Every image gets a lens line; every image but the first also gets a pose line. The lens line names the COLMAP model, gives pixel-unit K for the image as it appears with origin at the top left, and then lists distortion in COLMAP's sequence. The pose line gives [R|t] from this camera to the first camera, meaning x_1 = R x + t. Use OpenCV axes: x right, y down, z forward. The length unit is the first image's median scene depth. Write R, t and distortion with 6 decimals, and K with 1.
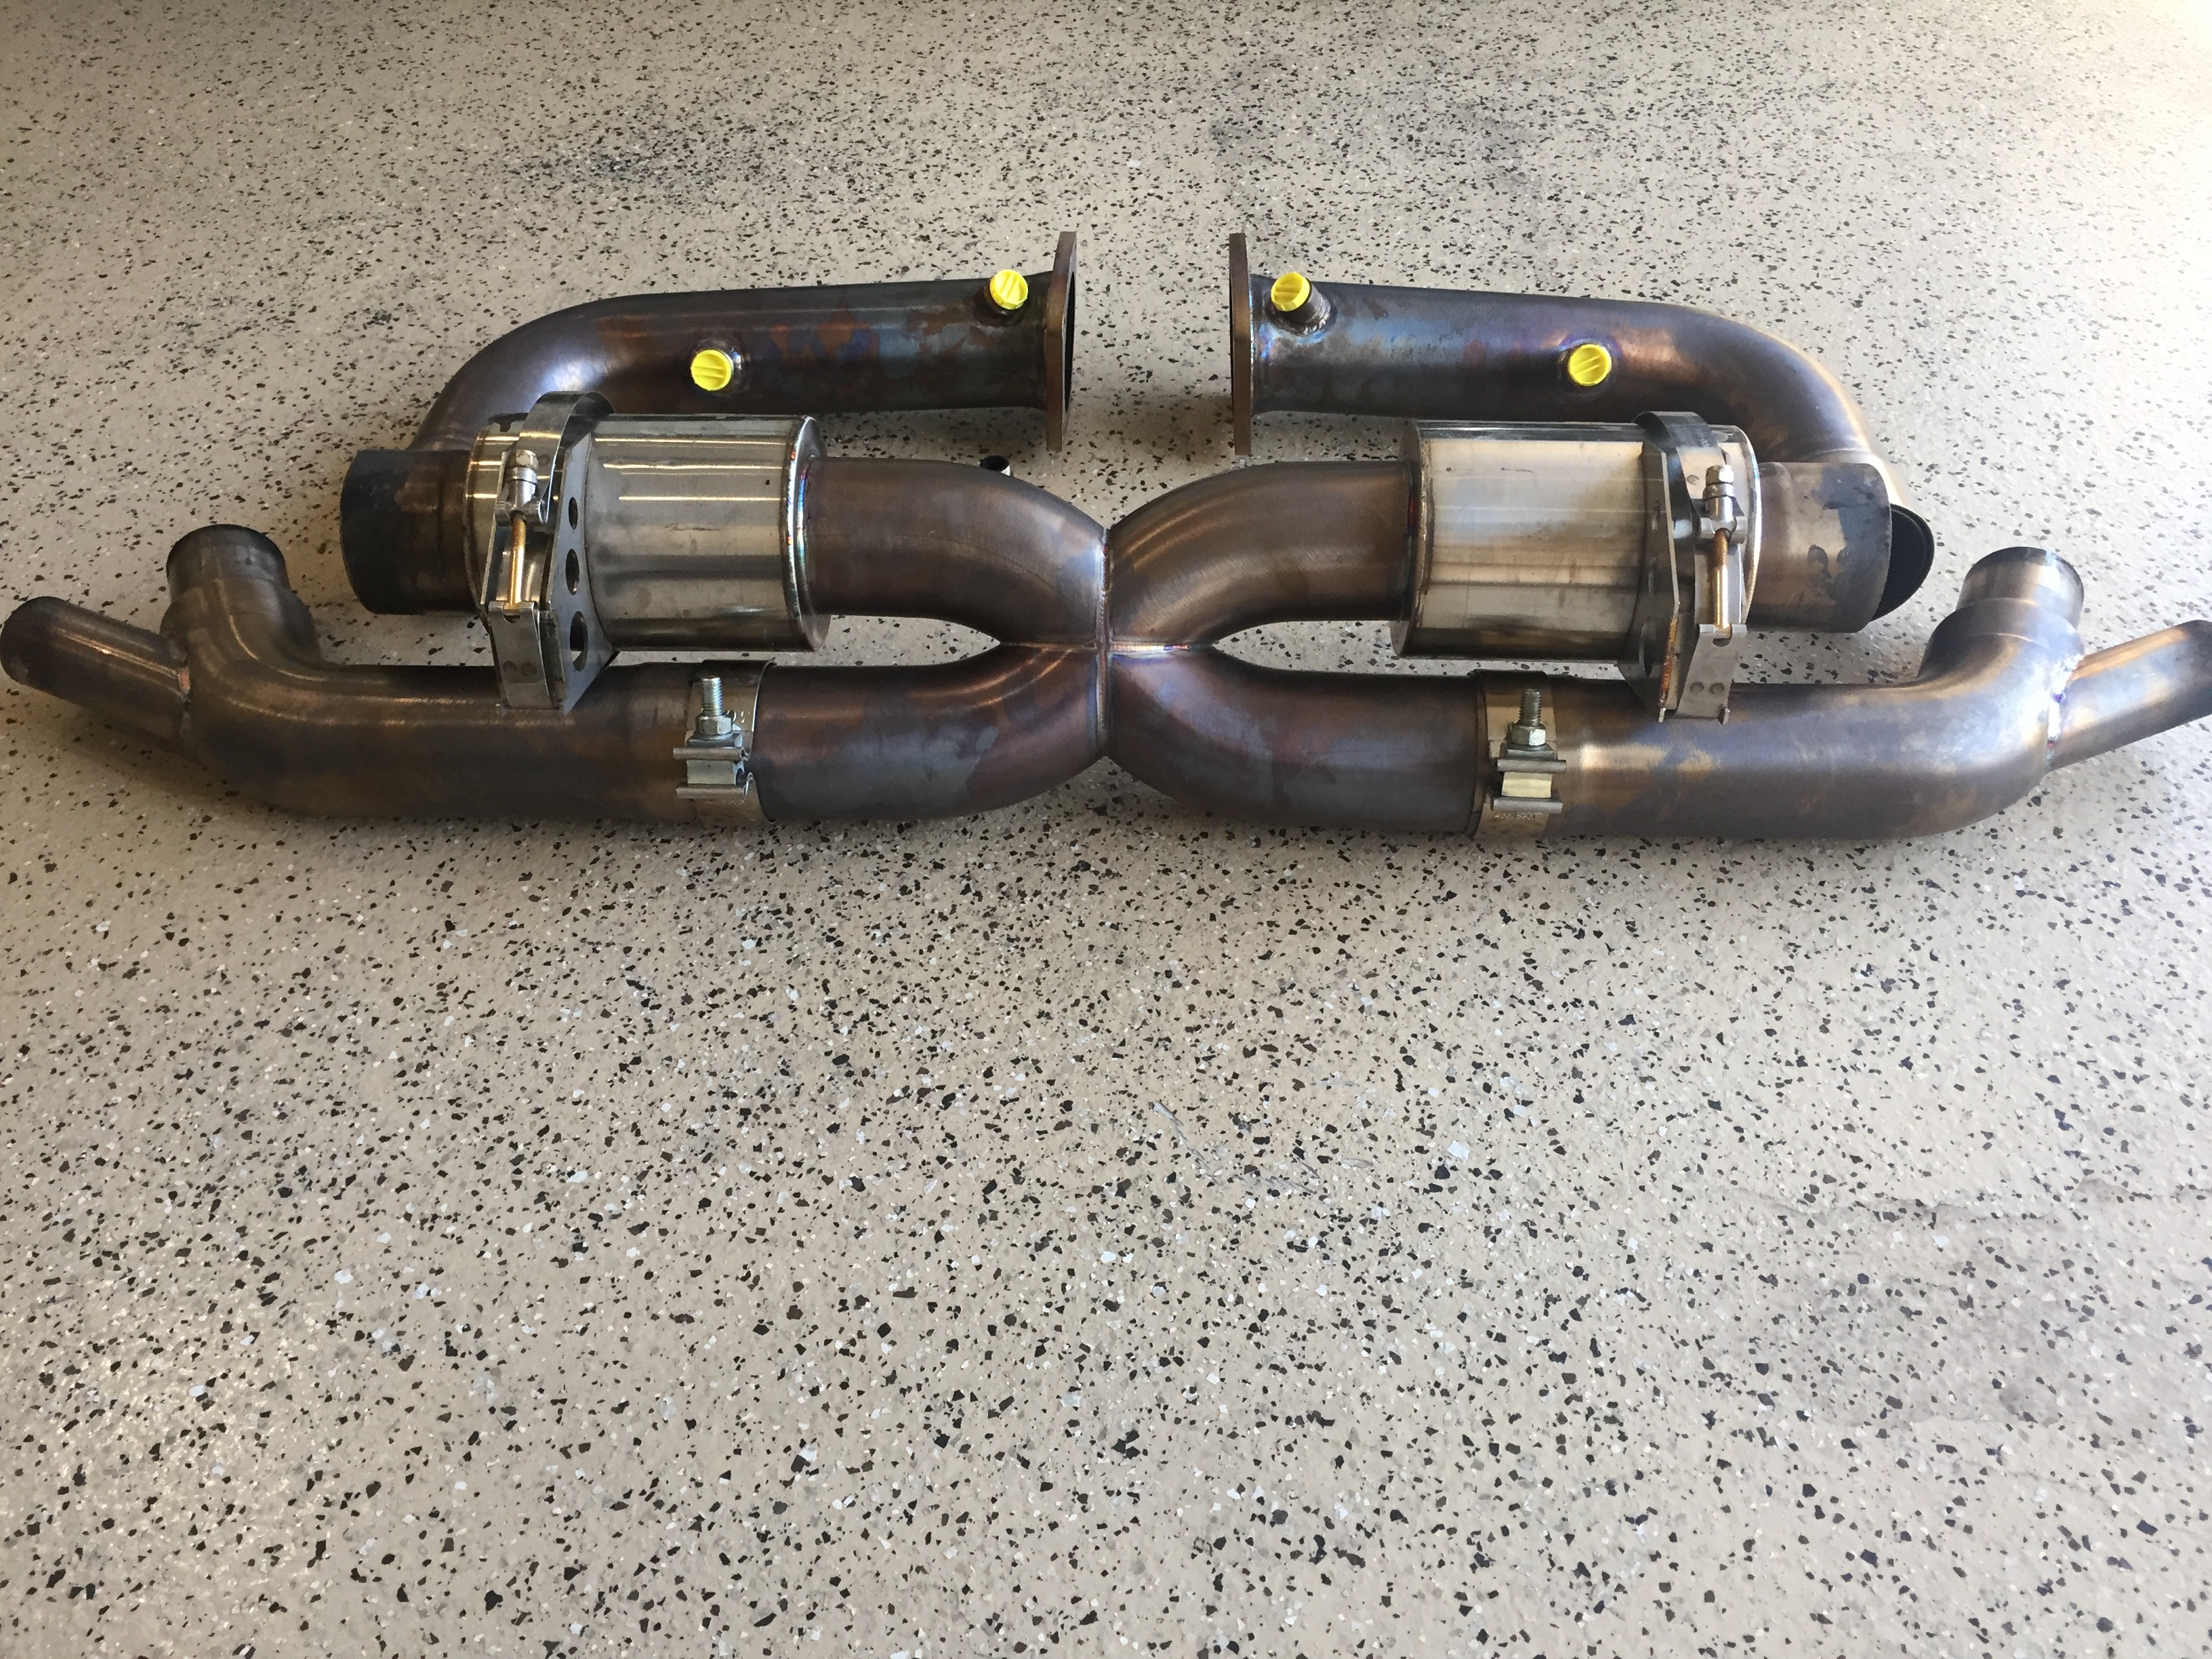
lens RADIAL K [[1929.4, 0, 1106.1], [0, 1929.4, 819.6], [0, 0, 1]] dist [0.080889, -0.121323]
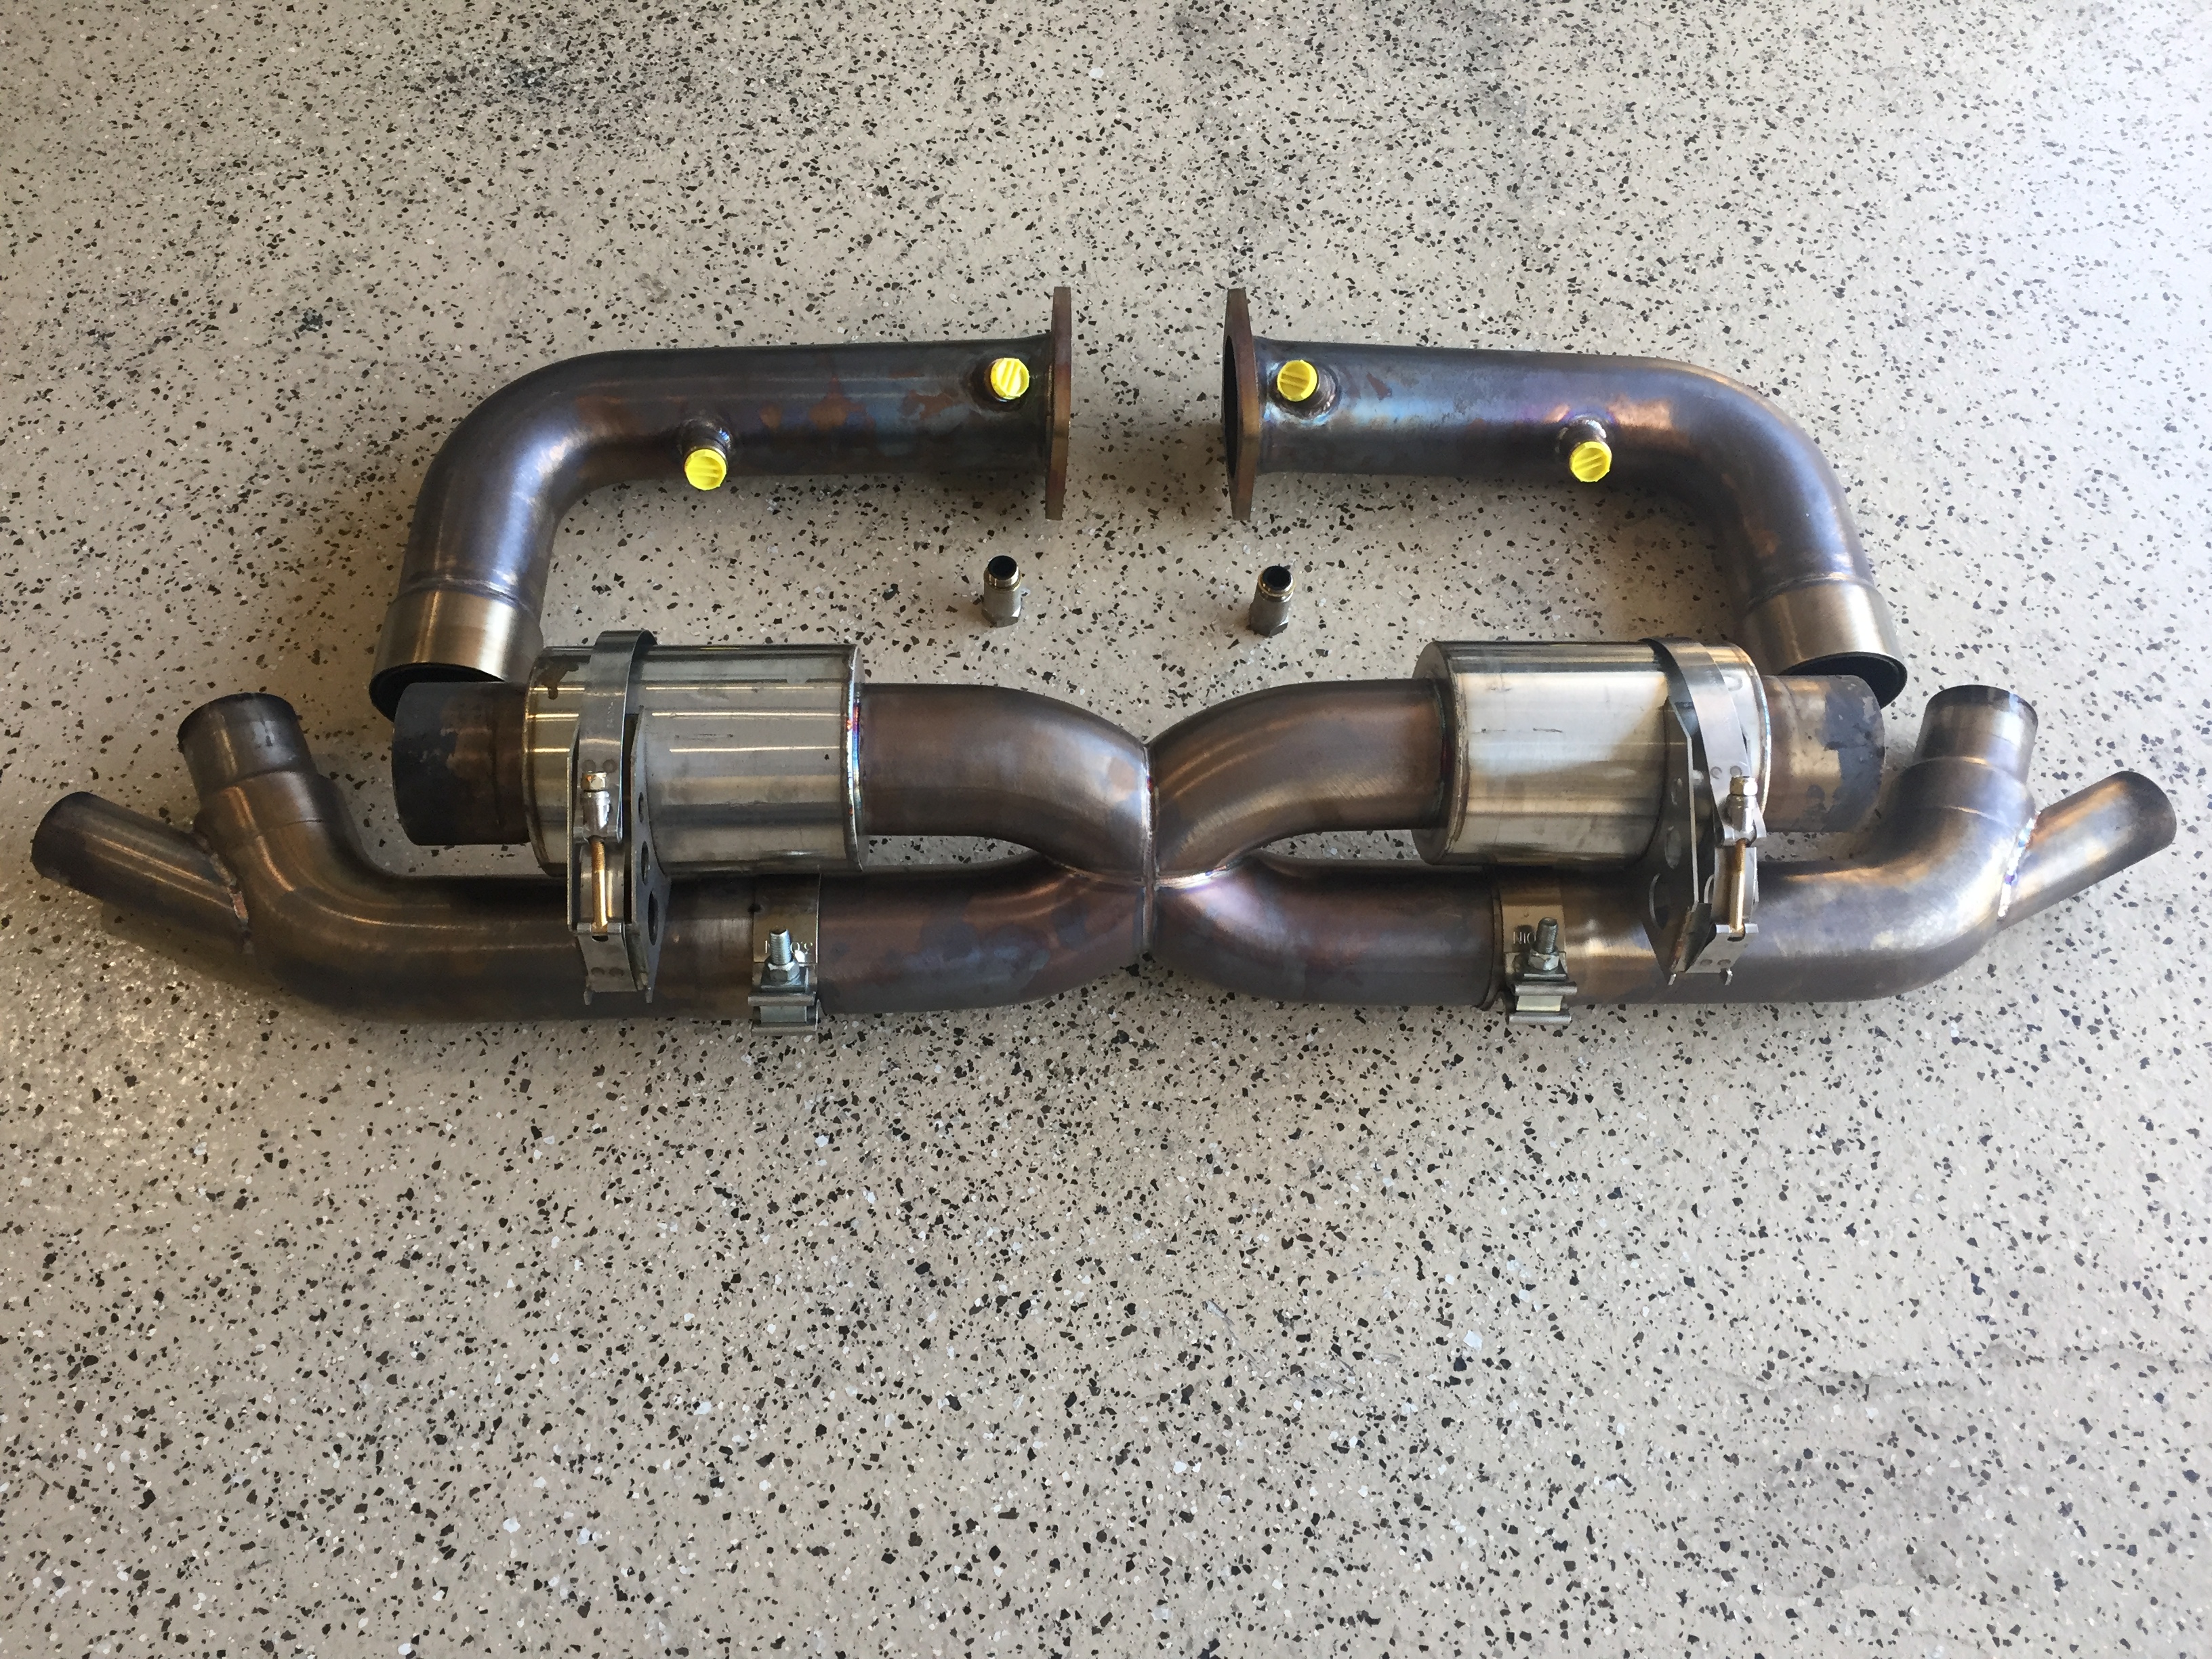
lens RADIAL K [[1929.4, 0, 1109.4], [0, 1929.4, 820.5], [0, 0, 1]] dist [0.080889, -0.121323]
pose [[0.996167, -0.035421, 0.079981, -0.112356], [0.010152, 0.954983, 0.296487, -0.457430], [-0.086883, -0.294538, 0.951682, 0.008855]]
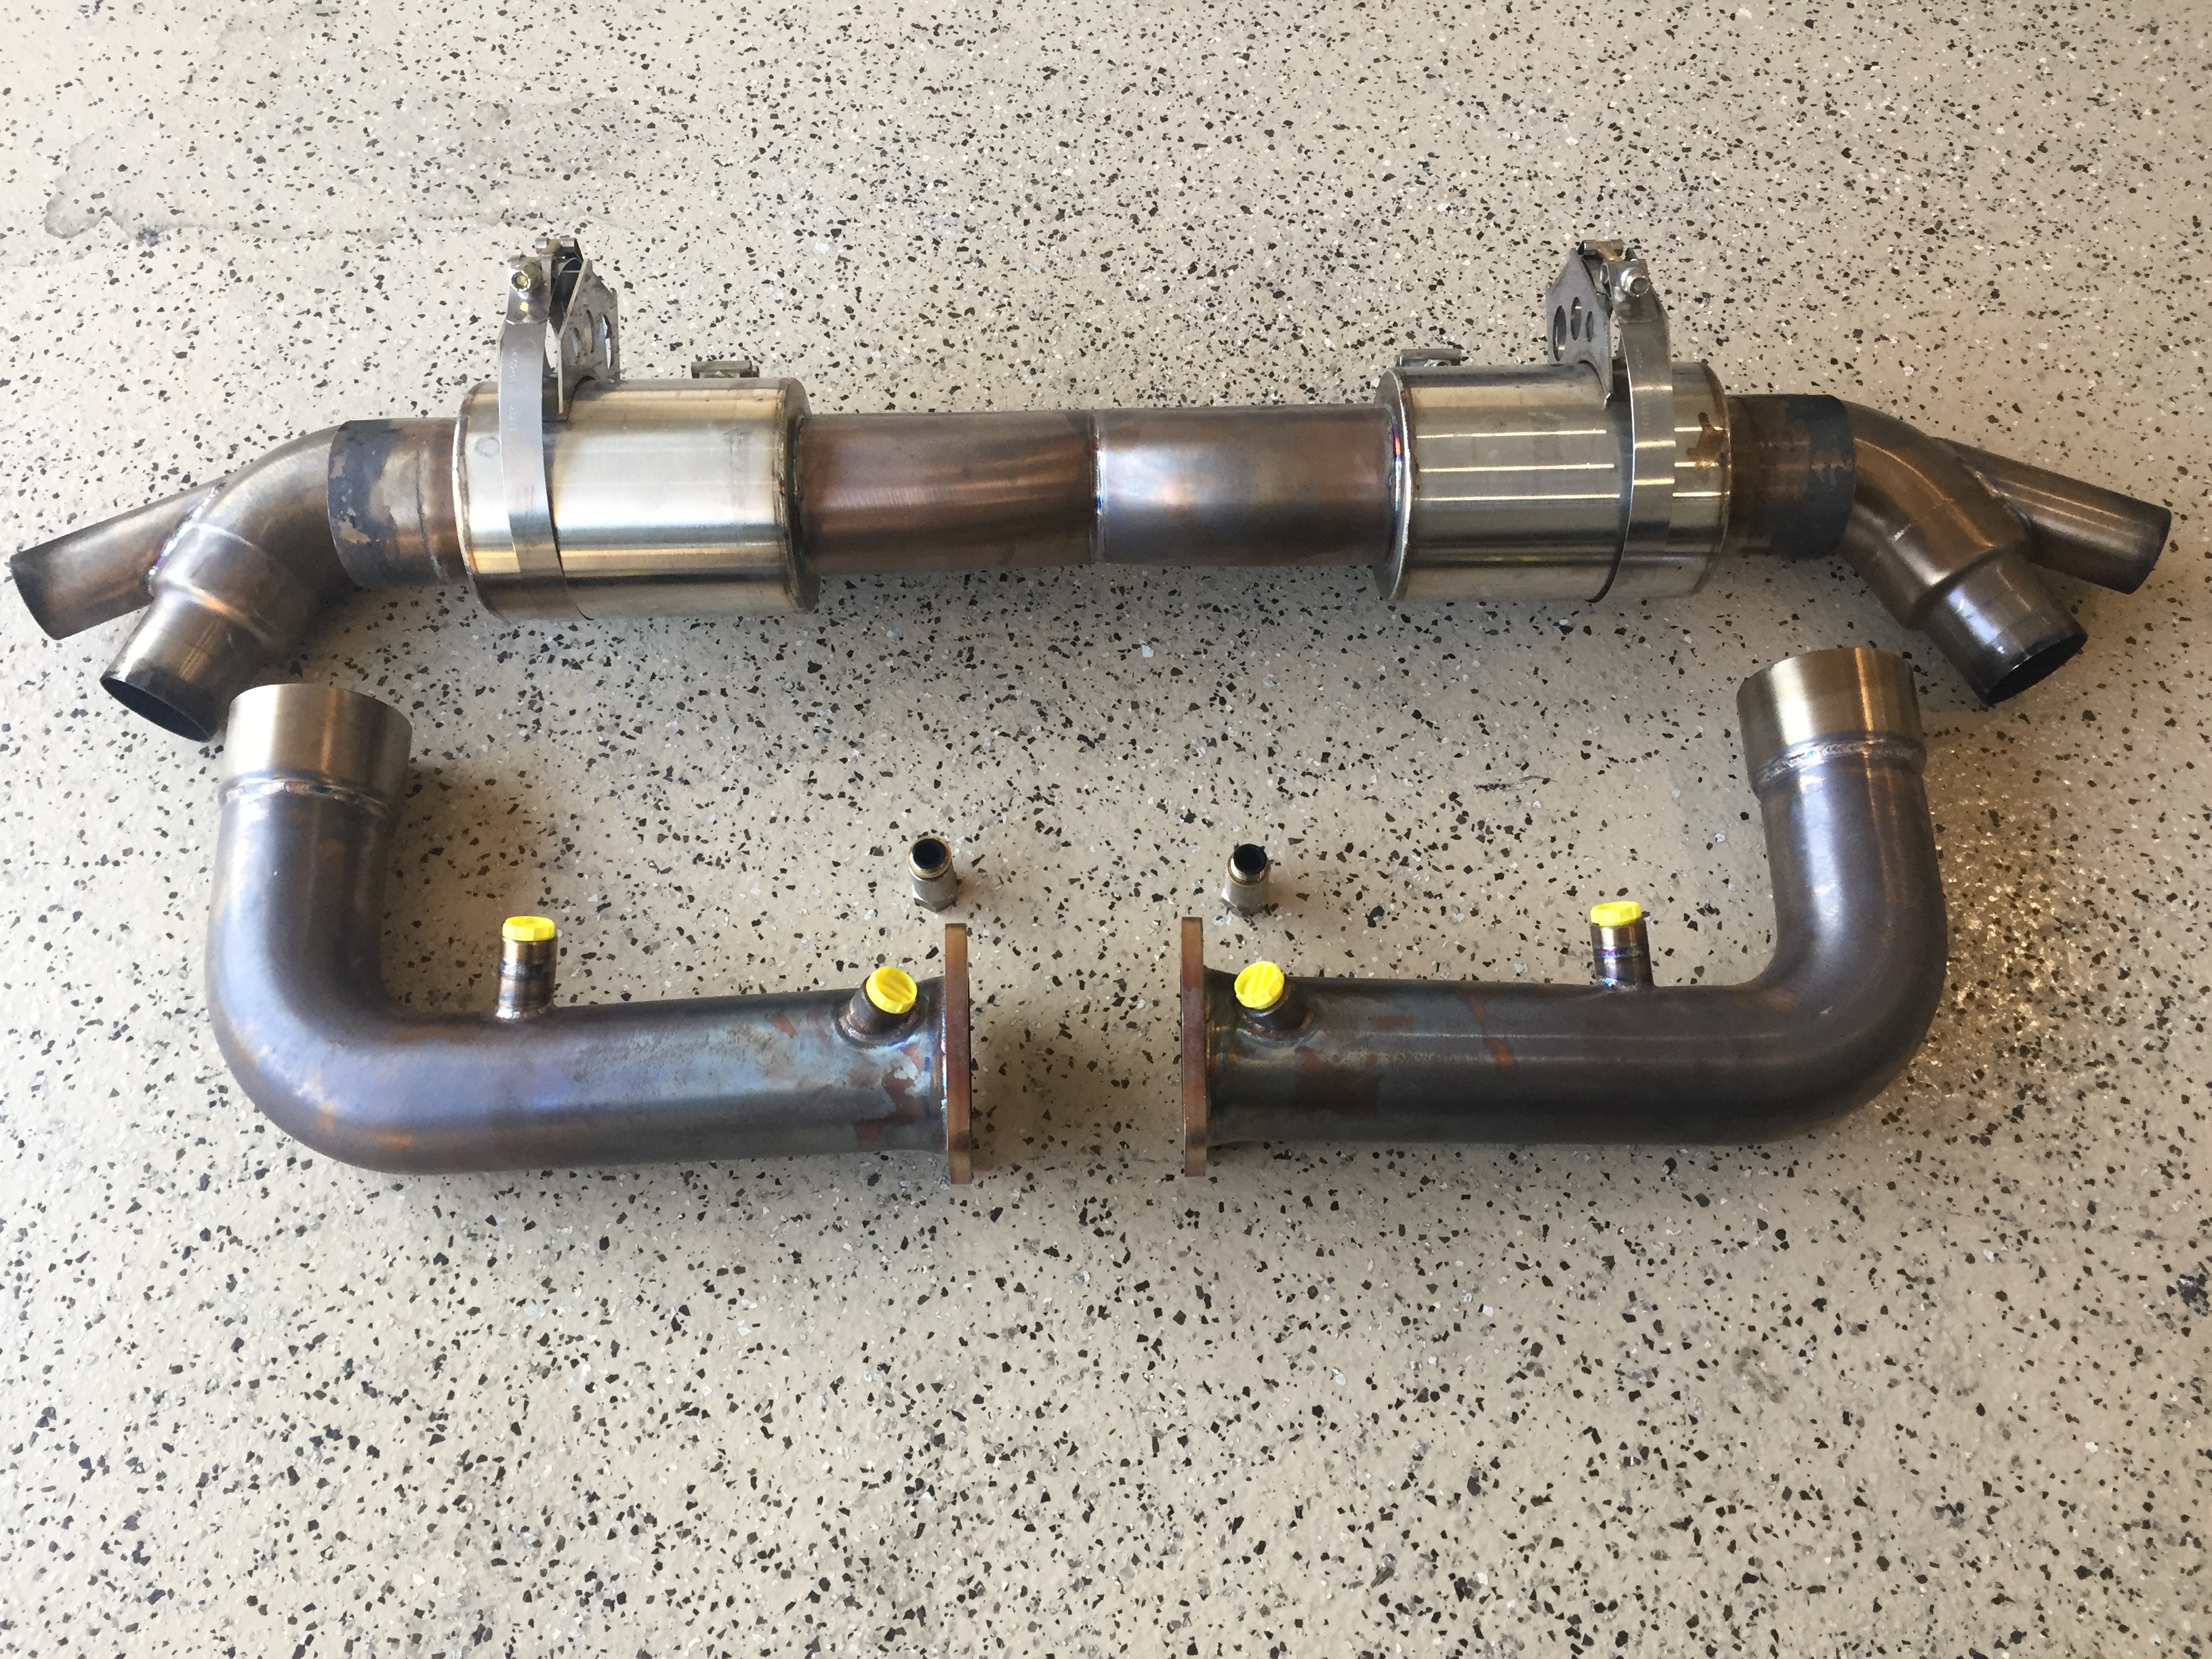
lens RADIAL K [[1929.4, 0, 1120.0], [0, 1929.4, 814.2], [0, 0, 1]] dist [0.080889, -0.121323]
pose [[-0.997910, 0.060720, -0.022112, 0.022561], [-0.042161, -0.352455, 0.934879, -1.257842], [0.048972, 0.933857, 0.354278, 0.871616]]
